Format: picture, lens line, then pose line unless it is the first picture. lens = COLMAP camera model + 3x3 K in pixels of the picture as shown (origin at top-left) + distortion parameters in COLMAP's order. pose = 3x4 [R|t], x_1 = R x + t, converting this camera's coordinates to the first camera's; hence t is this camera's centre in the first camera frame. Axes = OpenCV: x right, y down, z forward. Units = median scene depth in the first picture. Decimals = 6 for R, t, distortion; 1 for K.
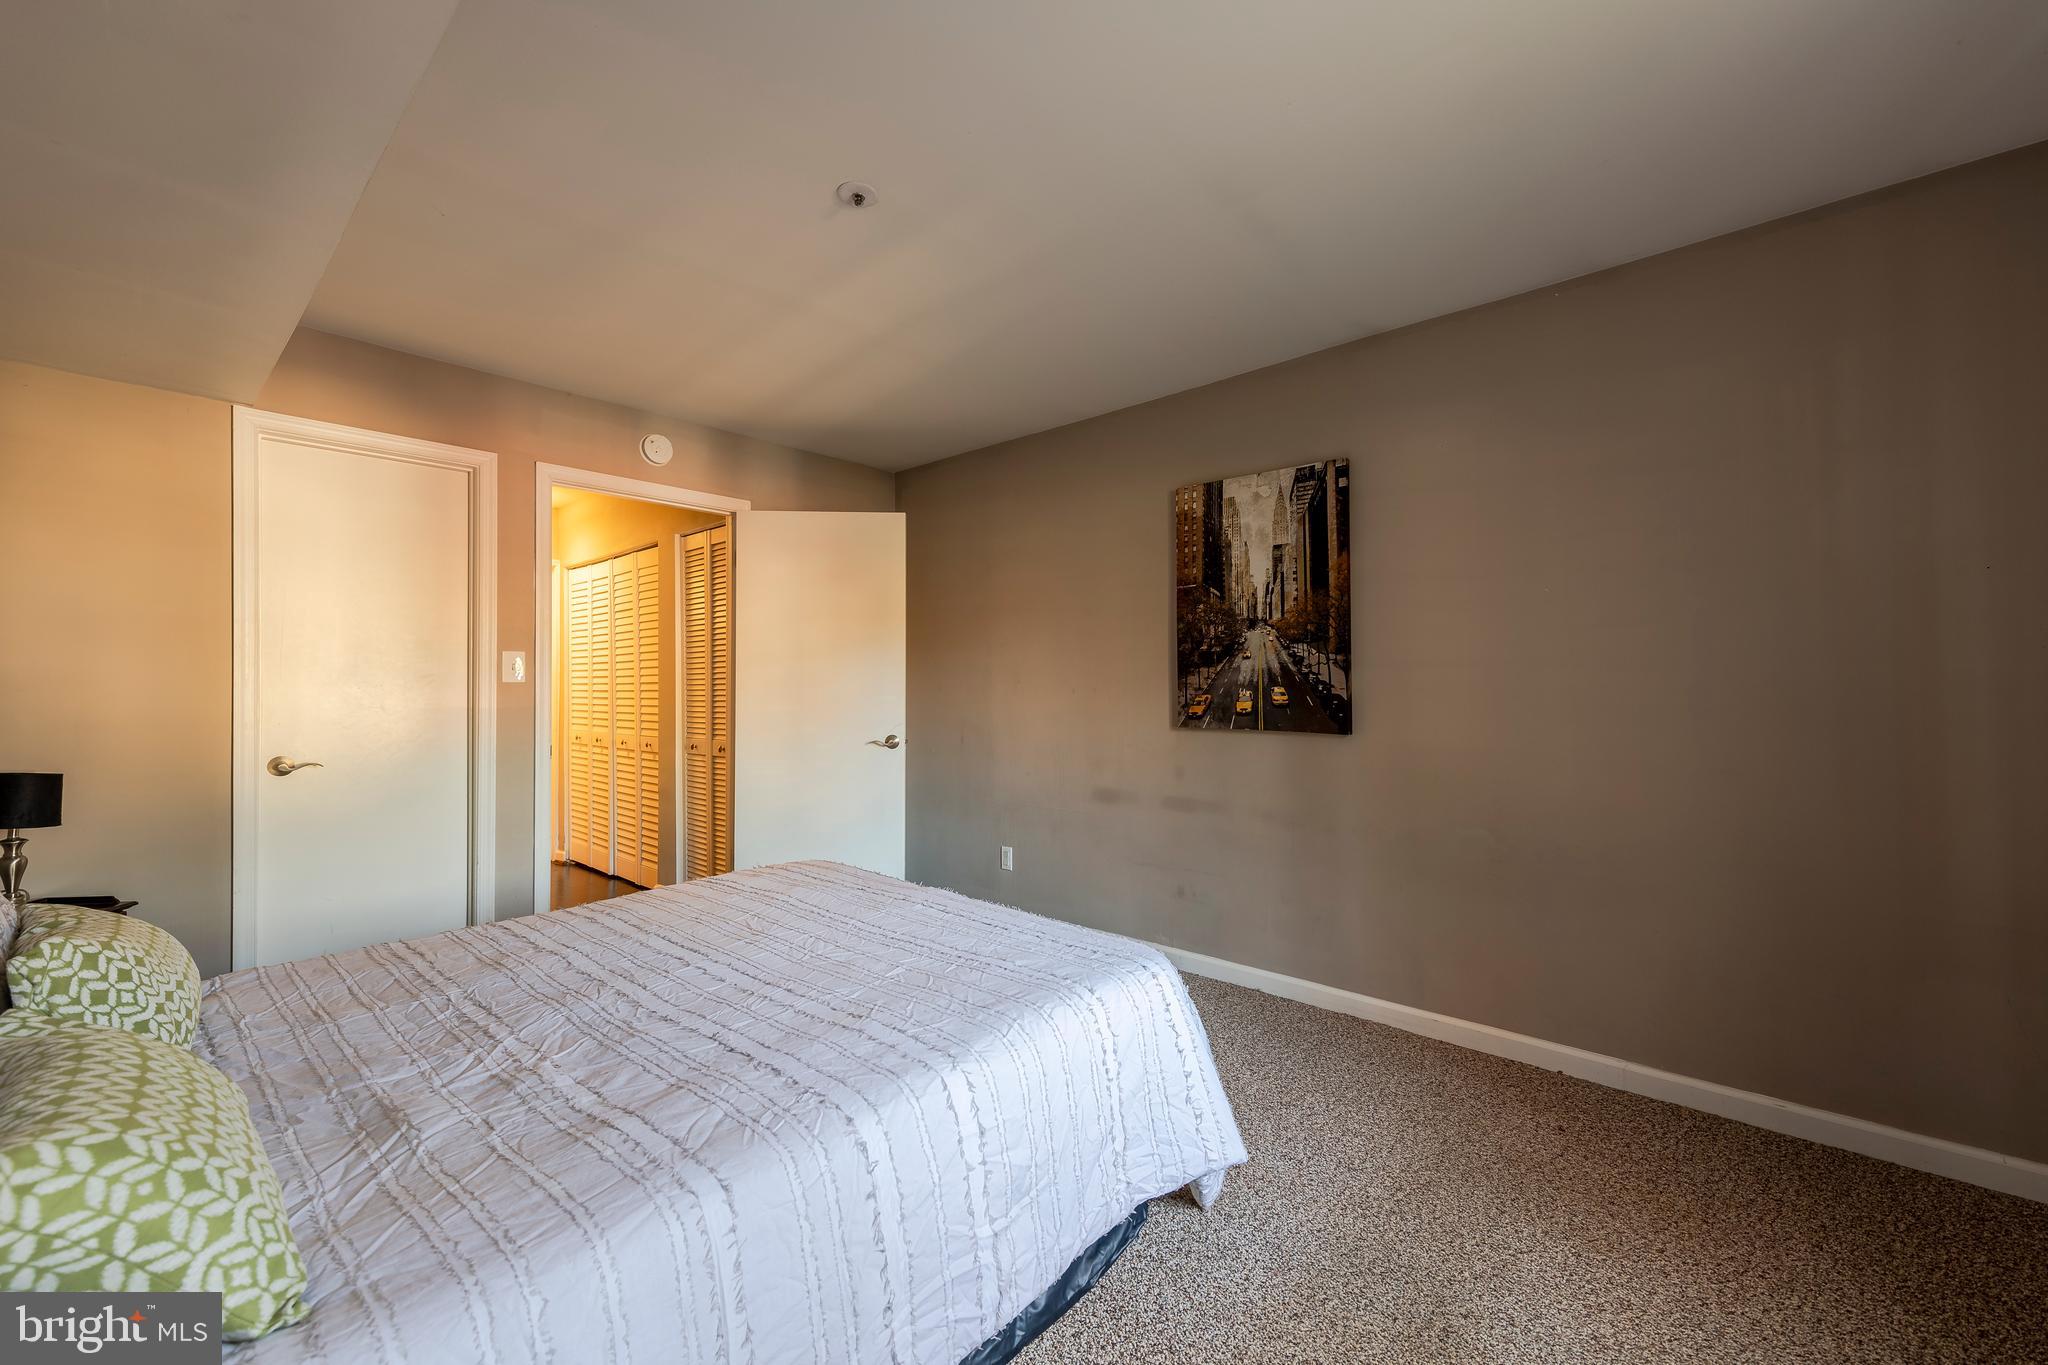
lens RADIAL K [[803.5, 0, 1033.3], [0, 803.5, 684.6], [0, 0, 1]] dist [0.016053, -0.004067]
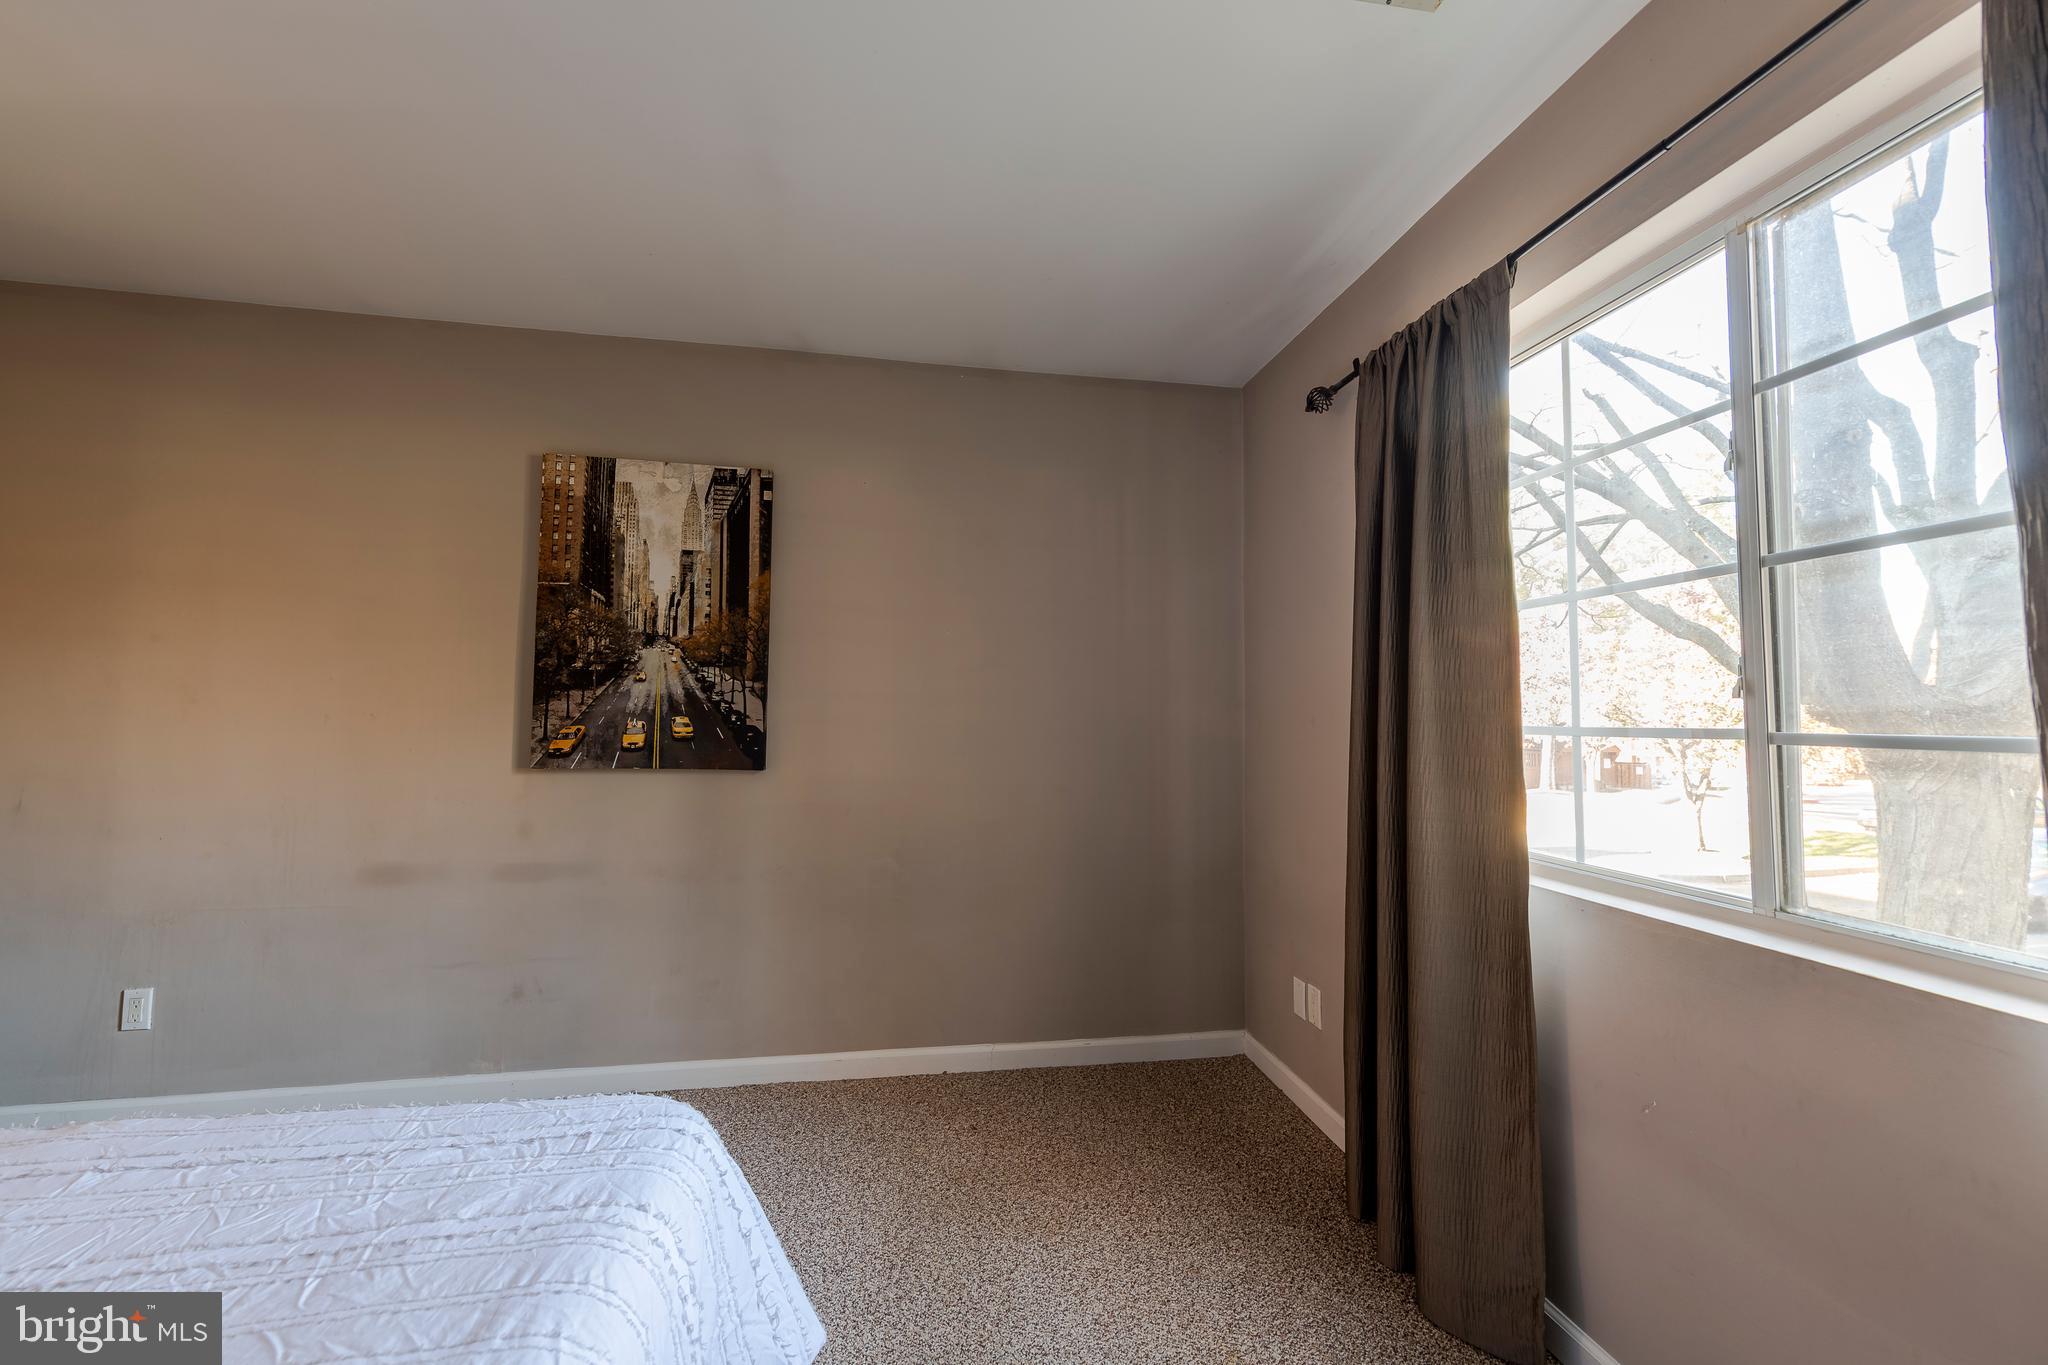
lens RADIAL K [[803.5, 0, 1039.1], [0, 803.5, 675.9], [0, 0, 1]] dist [0.016053, -0.004067]
pose [[0.627955, 0.050358, 0.776619, -0.117540], [-0.016746, 0.998548, -0.051208, -0.002724], [-0.778070, 0.019152, 0.627886, 0.170629]]
